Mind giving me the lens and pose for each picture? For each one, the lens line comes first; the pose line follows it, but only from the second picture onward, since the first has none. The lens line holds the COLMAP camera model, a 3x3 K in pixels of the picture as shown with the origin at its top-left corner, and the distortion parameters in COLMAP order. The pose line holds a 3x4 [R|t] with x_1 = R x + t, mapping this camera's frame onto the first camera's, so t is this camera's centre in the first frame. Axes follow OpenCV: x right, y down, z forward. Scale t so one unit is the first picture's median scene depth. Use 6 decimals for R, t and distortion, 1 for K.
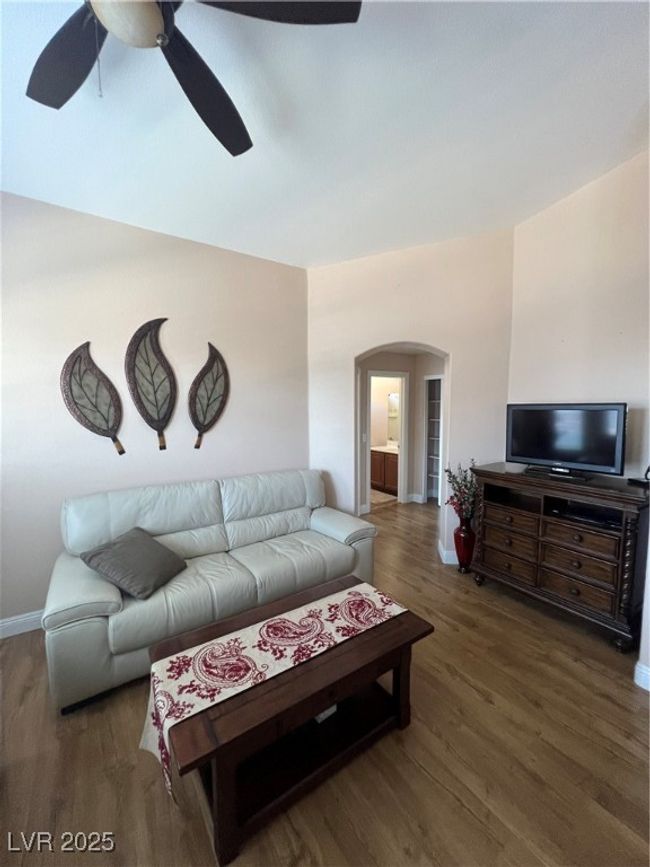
lens RADIAL K [[345.8, 0, 324.6], [0, 345.8, 441.4], [0, 0, 1]] dist [0.005829, -0.000626]
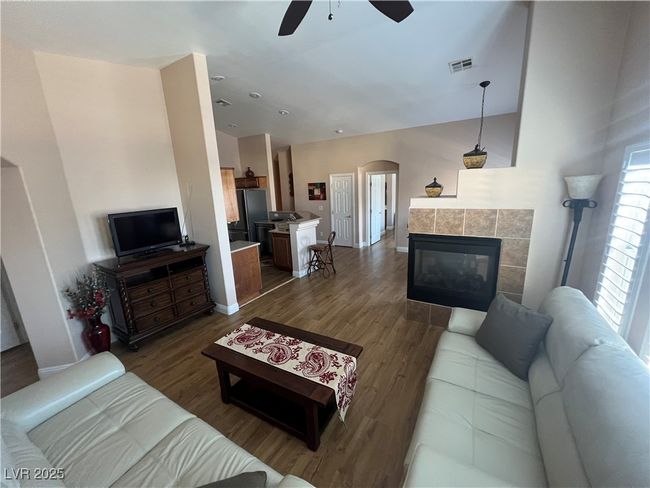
lens RADIAL K [[259.2, 0, 327.8], [0, 259.2, 244.4], [0, 0, 1]] dist [0.005829, -0.000626]
pose [[-0.437982, -0.176050, 0.881577, -0.786457], [0.126997, 0.958686, 0.254543, -0.155995], [-0.889968, 0.223443, -0.397530, 0.757058]]
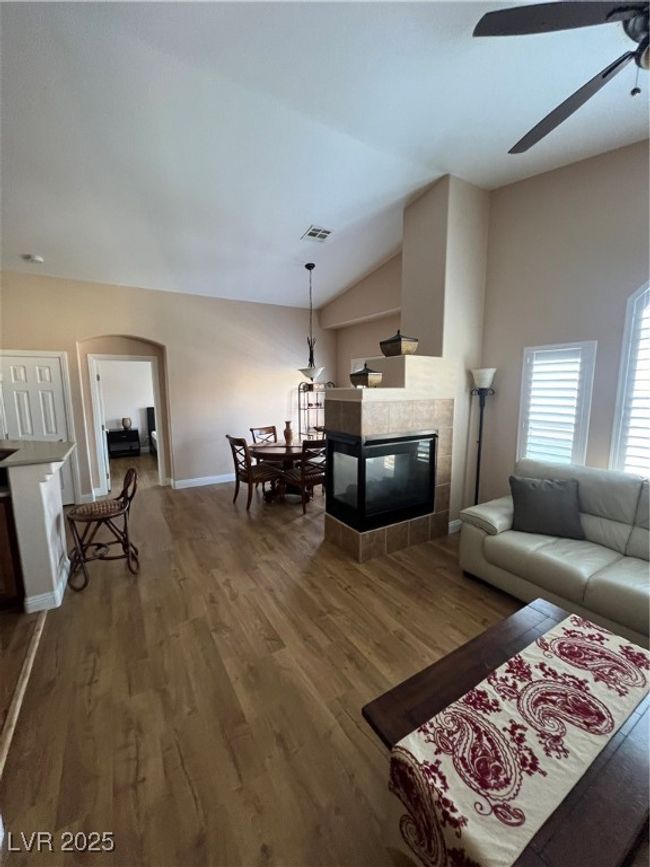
lens RADIAL K [[345.8, 0, 325.7], [0, 345.8, 431.6], [0, 0, 1]] dist [0.005829, -0.000626]
pose [[-0.998900, 0.007509, 0.046291, 0.232994], [0.017605, 0.974945, 0.221747, -0.118875], [-0.043467, 0.222318, -0.974005, 1.040524]]
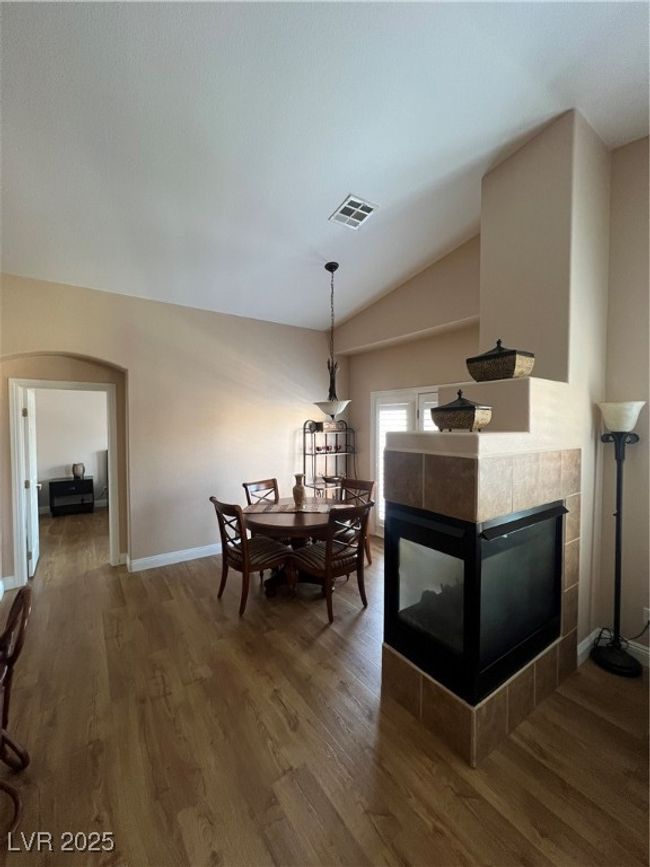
lens RADIAL K [[345.8, 0, 326.4], [0, 345.8, 434.1], [0, 0, 1]] dist [0.005829, -0.000626]
pose [[-0.999810, 0.009054, -0.017260, 0.449508], [0.006851, 0.992299, 0.123674, -0.079298], [0.018247, 0.123532, -0.992173, 0.489556]]
